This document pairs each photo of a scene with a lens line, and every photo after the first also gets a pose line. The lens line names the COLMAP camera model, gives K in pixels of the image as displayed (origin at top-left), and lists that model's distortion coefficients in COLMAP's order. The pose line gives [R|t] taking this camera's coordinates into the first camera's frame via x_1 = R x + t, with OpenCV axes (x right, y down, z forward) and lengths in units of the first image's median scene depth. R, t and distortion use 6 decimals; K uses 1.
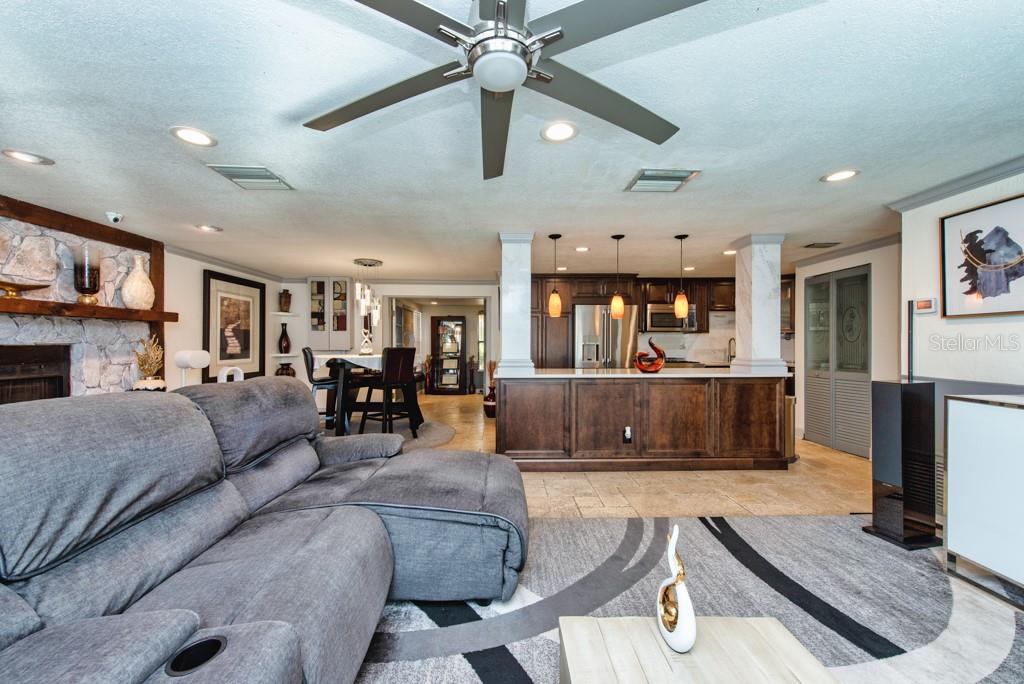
lens RADIAL K [[401.7, 0, 510.8], [0, 401.7, 343.1], [0, 0, 1]] dist [0.011459, -0.002041]
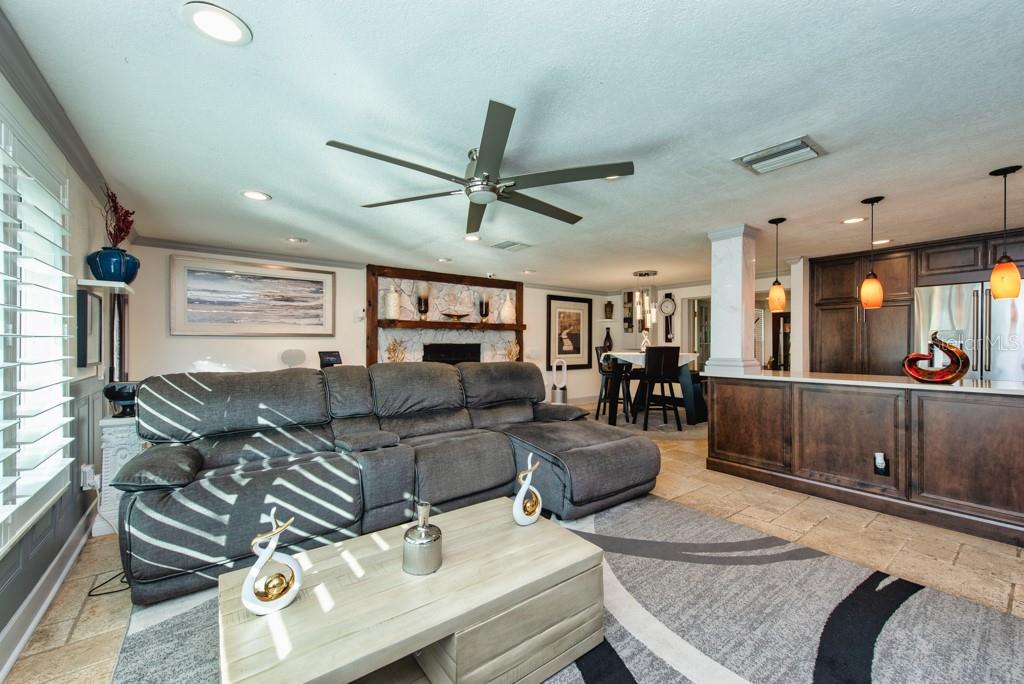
lens RADIAL K [[401.7, 0, 509.3], [0, 401.7, 346.1], [0, 0, 1]] dist [0.011459, -0.002041]
pose [[0.581191, 0.003670, -0.813759, 0.498813], [0.000892, 0.999986, 0.005146, 0.005090], [0.813767, -0.003717, 0.581179, 0.001504]]
